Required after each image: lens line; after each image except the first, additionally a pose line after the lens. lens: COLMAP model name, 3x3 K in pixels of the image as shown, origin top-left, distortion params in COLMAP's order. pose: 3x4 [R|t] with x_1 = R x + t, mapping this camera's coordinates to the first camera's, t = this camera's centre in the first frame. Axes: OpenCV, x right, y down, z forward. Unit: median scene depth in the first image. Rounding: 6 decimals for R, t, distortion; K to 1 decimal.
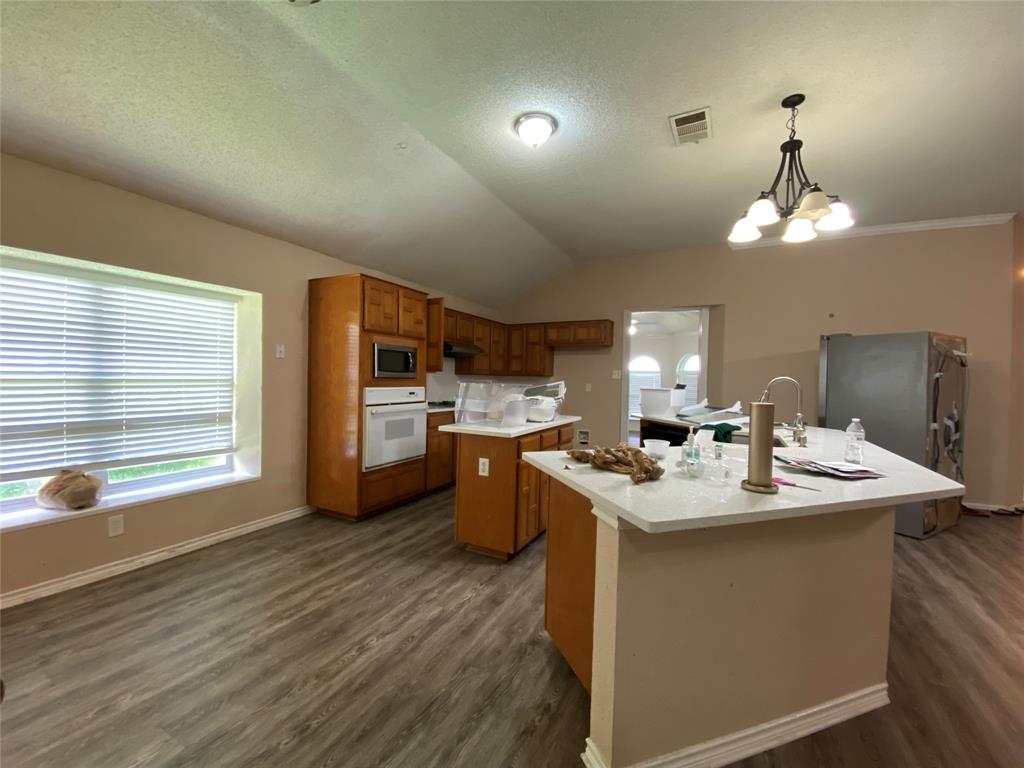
lens RADIAL K [[417.2, 0, 509.6], [0, 417.2, 384.9], [0, 0, 1]] dist [0.016475, -0.018206]
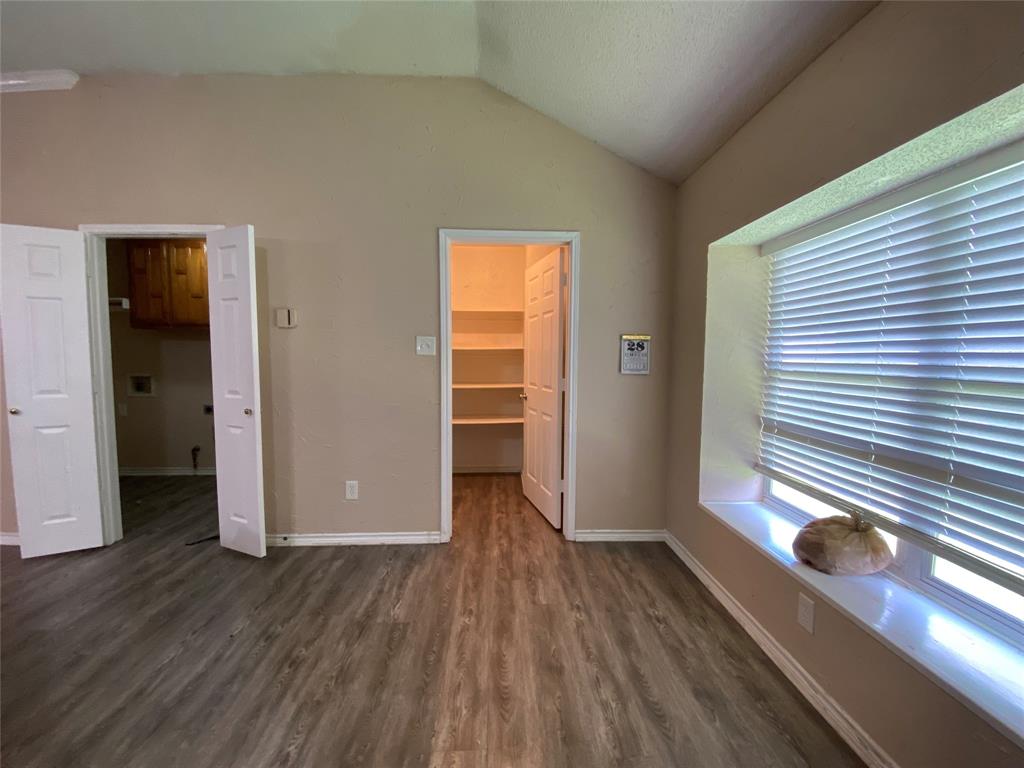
lens RADIAL K [[417.2, 0, 509.6], [0, 417.2, 384.9], [0, 0, 1]] dist [0.016475, -0.018206]
pose [[-0.871184, 0.013844, -0.490762, -0.343047], [-0.029058, 0.996396, 0.079690, -0.045390], [0.490096, 0.083685, -0.867642, 1.686093]]
